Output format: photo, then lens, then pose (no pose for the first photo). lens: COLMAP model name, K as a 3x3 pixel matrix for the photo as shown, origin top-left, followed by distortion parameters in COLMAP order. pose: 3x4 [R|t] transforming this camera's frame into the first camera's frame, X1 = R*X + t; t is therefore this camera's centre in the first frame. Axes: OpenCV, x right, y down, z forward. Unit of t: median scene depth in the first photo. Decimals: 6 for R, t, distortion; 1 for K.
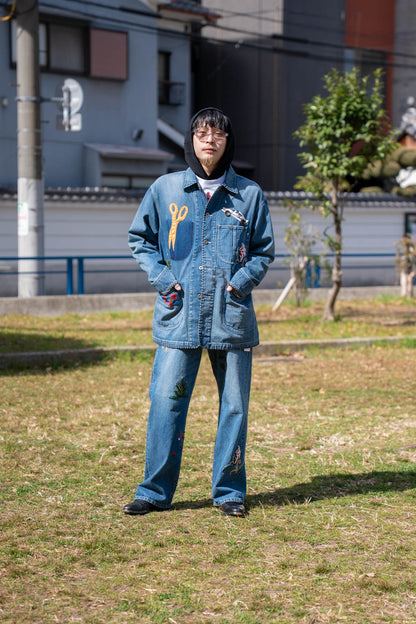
lens RADIAL K [[1501.5, 0, 208.0], [0, 1501.5, 312.0], [0, 0, 1]] dist [0.302286, 0.366473]
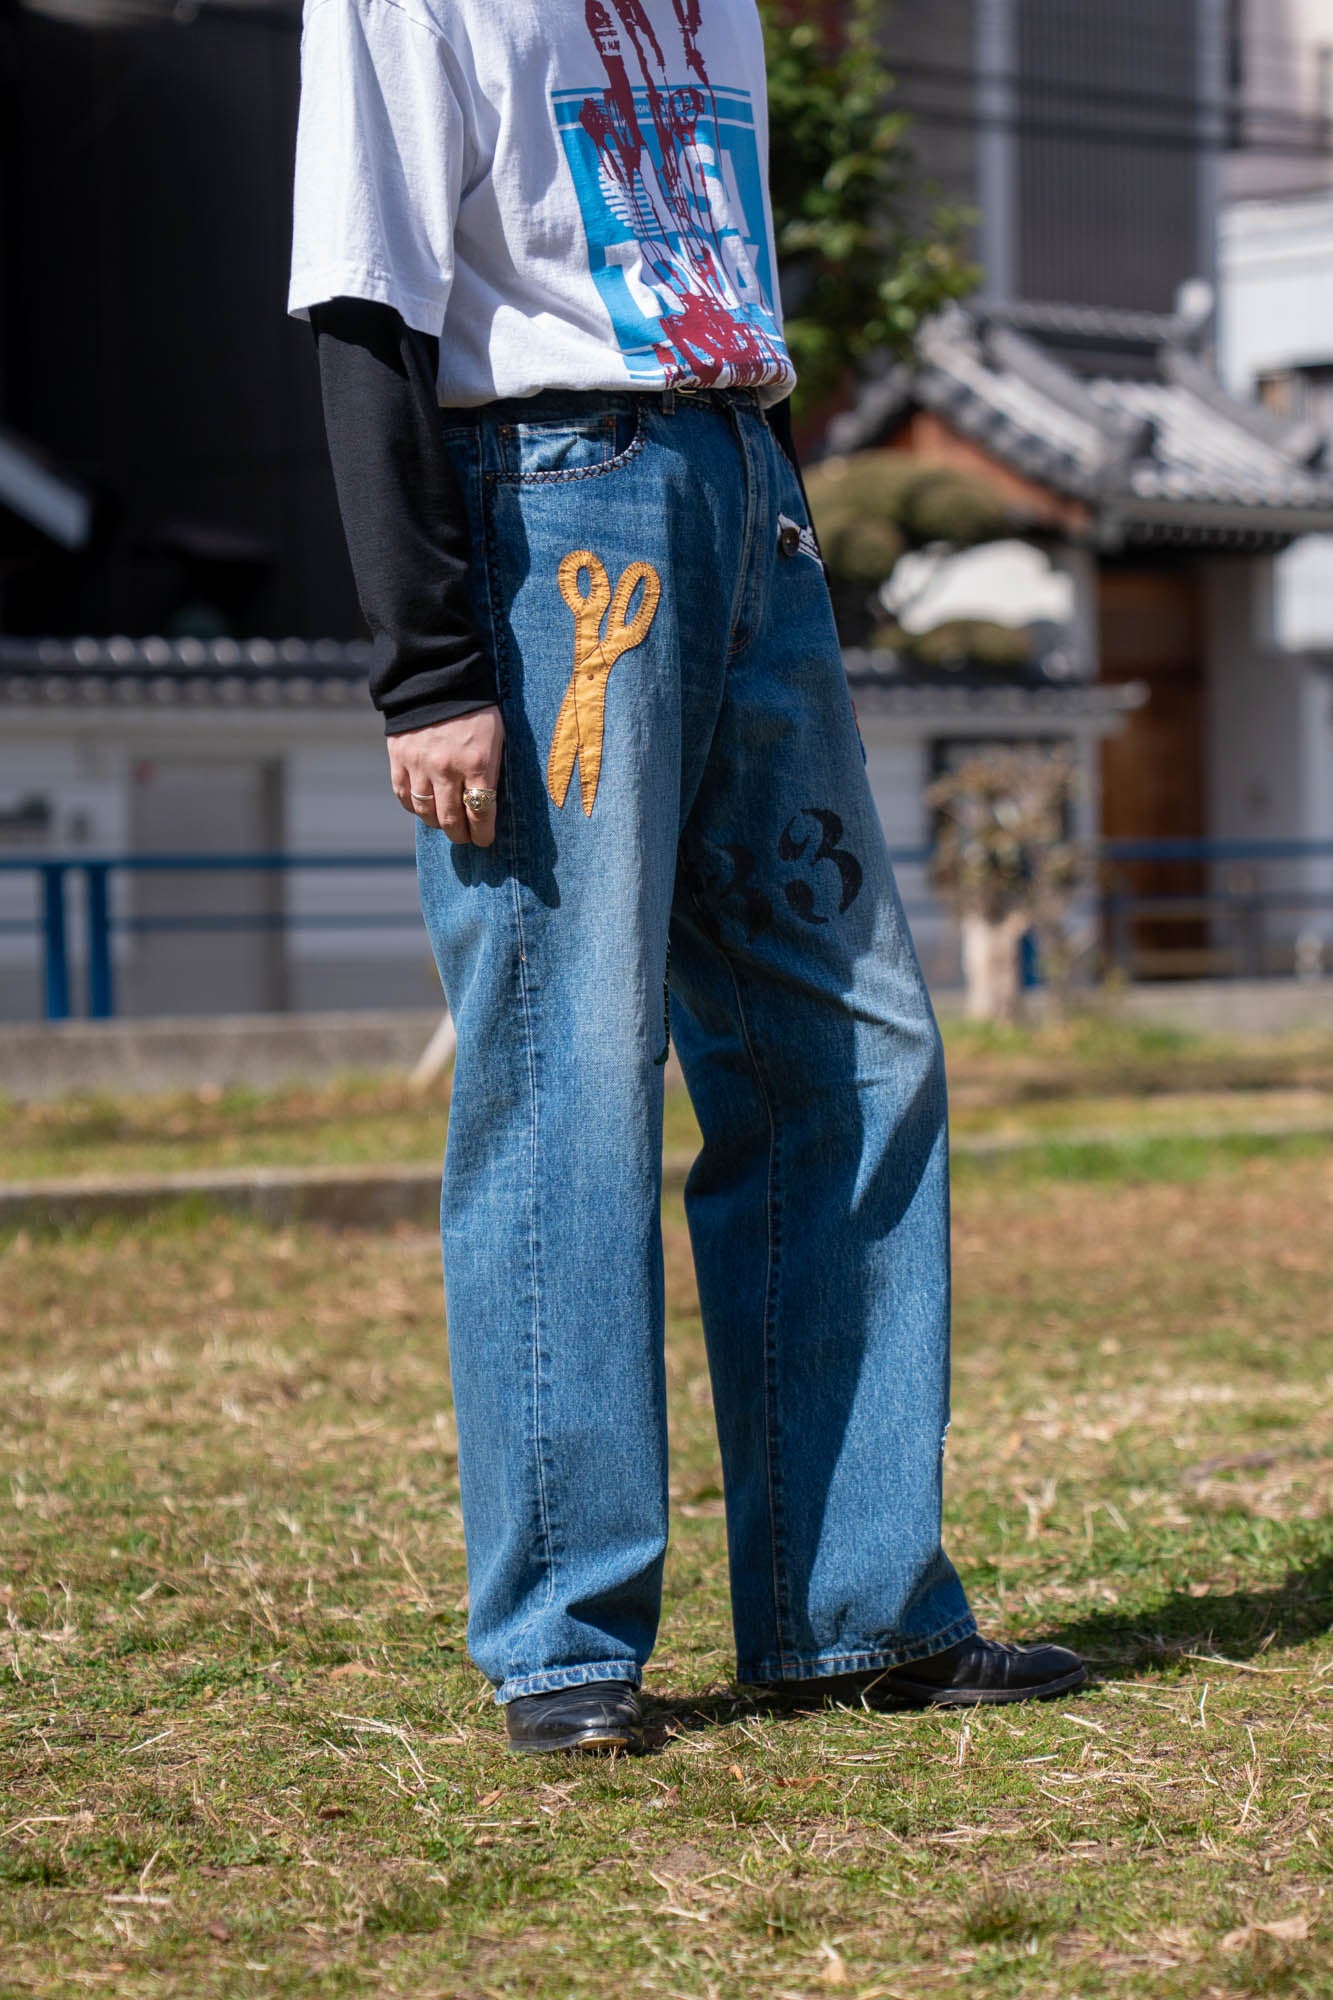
lens RADIAL K [[6157.0, 0, 712.3], [0, 6157.0, 1001.5], [0, 0, 1]] dist [0.341929, 0.039469]
pose [[0.993751, -0.028786, 0.107848, -0.019977], [0.034206, 0.998225, -0.048746, 0.061184], [-0.106253, 0.052130, 0.992972, 0.181315]]
